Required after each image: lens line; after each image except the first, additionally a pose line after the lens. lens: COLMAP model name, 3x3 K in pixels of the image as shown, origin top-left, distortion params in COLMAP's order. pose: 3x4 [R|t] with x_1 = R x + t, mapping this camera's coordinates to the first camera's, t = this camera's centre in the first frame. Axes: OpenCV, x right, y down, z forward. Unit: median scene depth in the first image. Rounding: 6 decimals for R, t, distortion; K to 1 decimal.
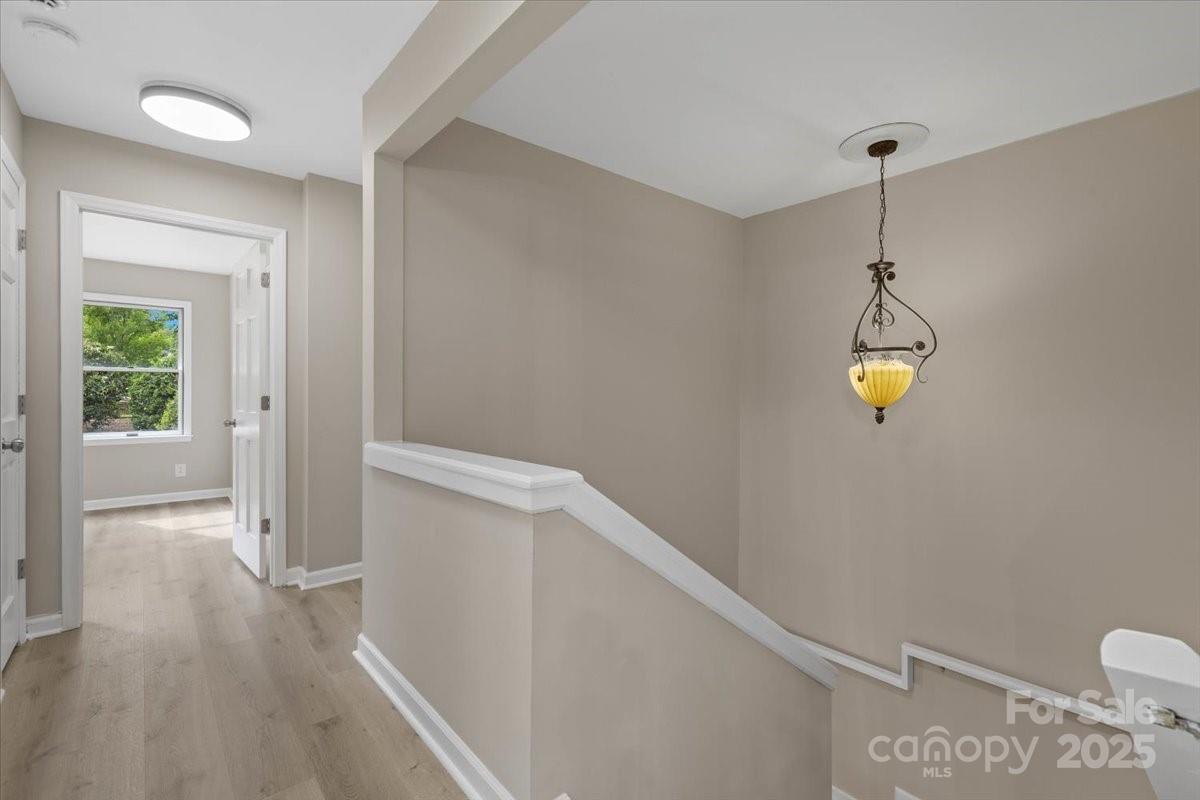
lens RADIAL K [[535.7, 0, 610.1], [0, 535.7, 395.7], [0, 0, 1]] dist [0.004202, 0.000063]
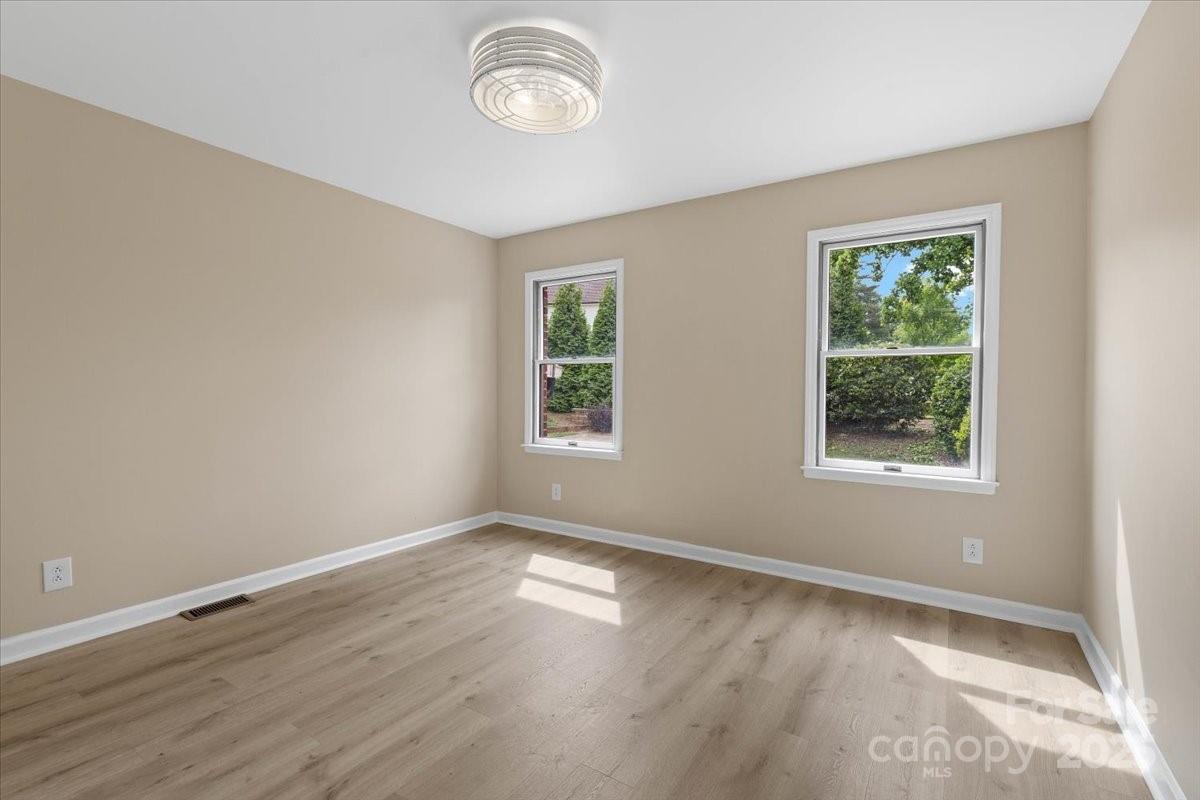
lens RADIAL K [[535.7, 0, 610.1], [0, 535.7, 395.7], [0, 0, 1]] dist [0.004202, 0.000063]
pose [[0.282105, 0.012039, -0.959308, -0.155557], [-0.014693, 0.999858, 0.008227, -0.001371], [0.959271, 0.011774, 0.282242, 0.198974]]
